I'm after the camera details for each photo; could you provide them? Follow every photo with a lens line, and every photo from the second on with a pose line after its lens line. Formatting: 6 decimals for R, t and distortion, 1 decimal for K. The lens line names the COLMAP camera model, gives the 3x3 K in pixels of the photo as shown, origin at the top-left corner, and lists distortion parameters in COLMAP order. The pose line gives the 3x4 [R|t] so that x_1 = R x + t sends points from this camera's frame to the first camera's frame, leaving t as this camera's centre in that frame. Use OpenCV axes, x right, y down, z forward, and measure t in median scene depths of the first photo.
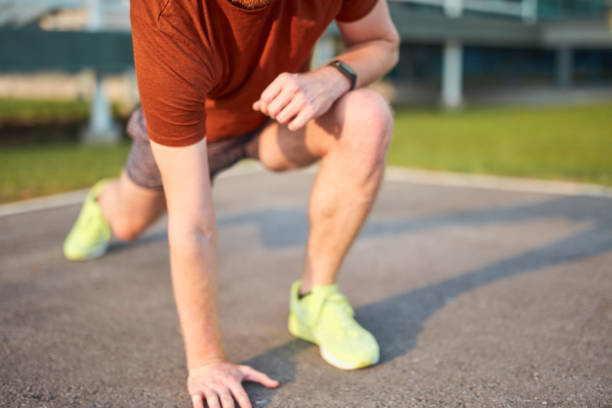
lens RADIAL K [[845.0, 0, 306.6], [0, 845.0, 204.1], [0, 0, 1]] dist [-0.004570, 0.000000]
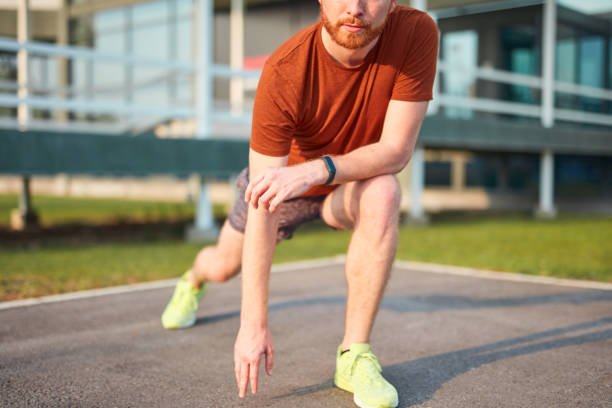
lens RADIAL K [[845.0, 0, 306.1], [0, 845.0, 207.0], [0, 0, 1]] dist [-0.004570, 0.000000]
pose [[0.992175, 0.017554, -0.123618, 0.081645], [-0.032559, 0.992187, -0.120434, 0.040549], [0.120538, 0.123517, 0.984995, -0.219101]]
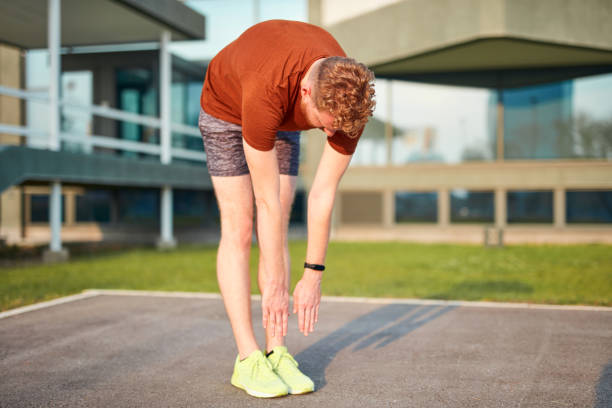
lens RADIAL K [[845.0, 0, 307.0], [0, 845.0, 204.5], [0, 0, 1]] dist [-0.004570, 0.000000]
pose [[0.927461, -0.001849, 0.373916, -0.463673], [0.062984, 0.986472, -0.151348, 0.061480], [-0.368578, 0.163920, 0.915030, -0.505965]]
